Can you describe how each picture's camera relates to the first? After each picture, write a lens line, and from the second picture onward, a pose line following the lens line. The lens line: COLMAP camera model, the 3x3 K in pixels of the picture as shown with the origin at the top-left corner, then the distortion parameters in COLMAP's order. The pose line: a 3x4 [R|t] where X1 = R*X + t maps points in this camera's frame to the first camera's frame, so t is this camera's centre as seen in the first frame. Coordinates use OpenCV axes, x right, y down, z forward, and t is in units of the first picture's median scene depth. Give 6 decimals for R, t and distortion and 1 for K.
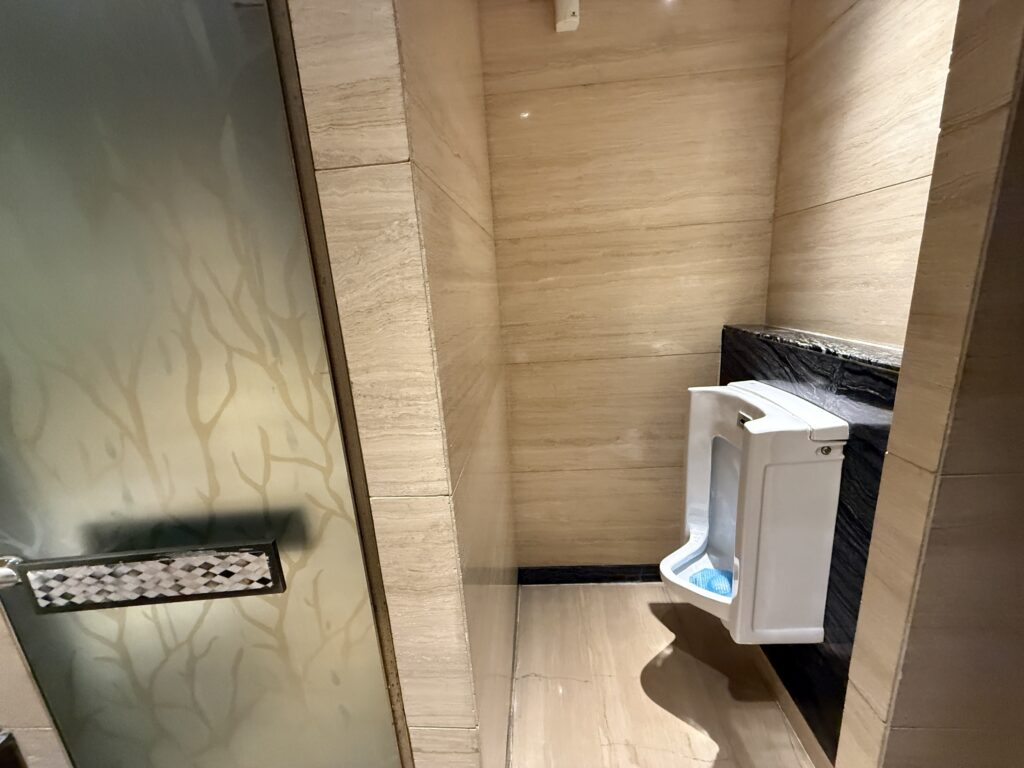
lens RADIAL K [[405.8, 0, 514.1], [0, 405.8, 383.0], [0, 0, 1]] dist [0.000339, -0.000095]
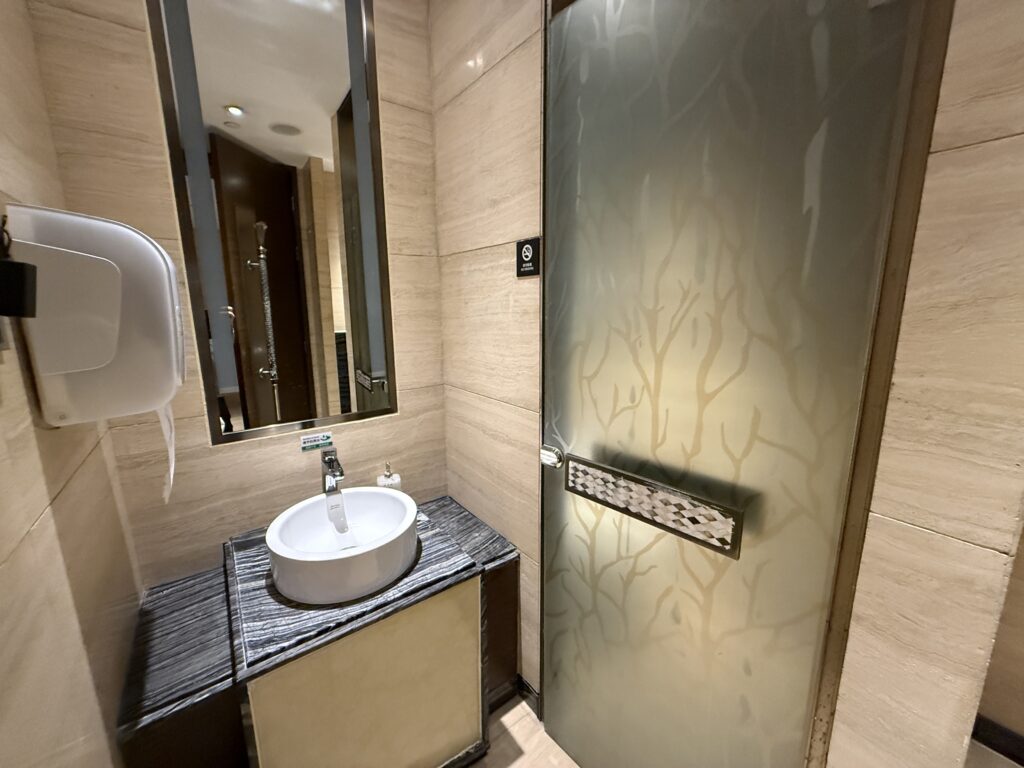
lens RADIAL K [[405.8, 0, 512.2], [0, 405.8, 381.9], [0, 0, 1]] dist [0.000339, -0.000095]
pose [[0.645005, 0.200049, -0.737529, -0.258405], [-0.216027, 0.973493, 0.075127, 0.103077], [0.733008, 0.110869, 0.671124, -0.225303]]
